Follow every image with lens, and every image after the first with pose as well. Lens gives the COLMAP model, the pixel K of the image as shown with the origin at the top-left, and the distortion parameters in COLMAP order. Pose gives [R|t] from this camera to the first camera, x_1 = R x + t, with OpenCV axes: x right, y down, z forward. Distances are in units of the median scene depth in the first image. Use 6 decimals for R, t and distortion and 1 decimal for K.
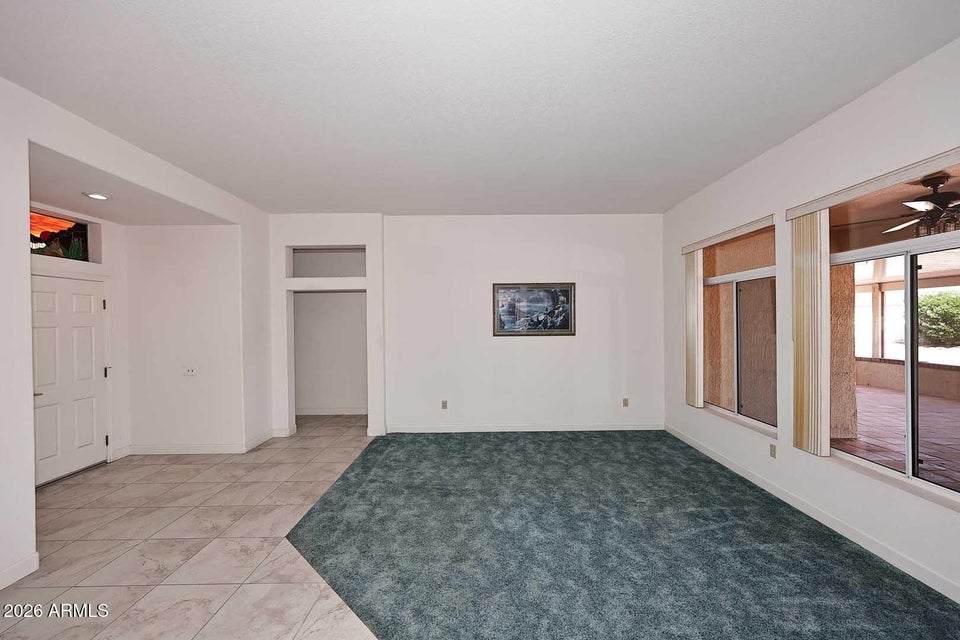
lens RADIAL K [[381.5, 0, 491.9], [0, 381.5, 318.5], [0, 0, 1]] dist [0.000386, -0.000998]
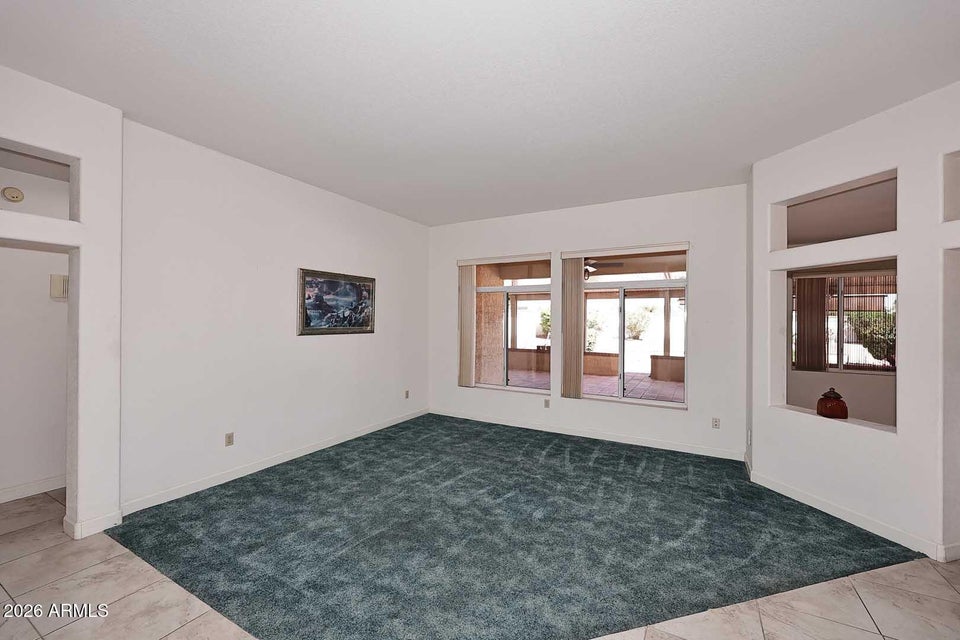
lens RADIAL K [[381.5, 0, 475.3], [0, 381.5, 312.6], [0, 0, 1]] dist [0.000386, -0.000998]
pose [[0.513678, 0.029580, 0.857473, -0.616238], [-0.018137, 0.999557, -0.023617, 0.014554], [-0.857791, -0.003420, 0.513986, 0.365467]]
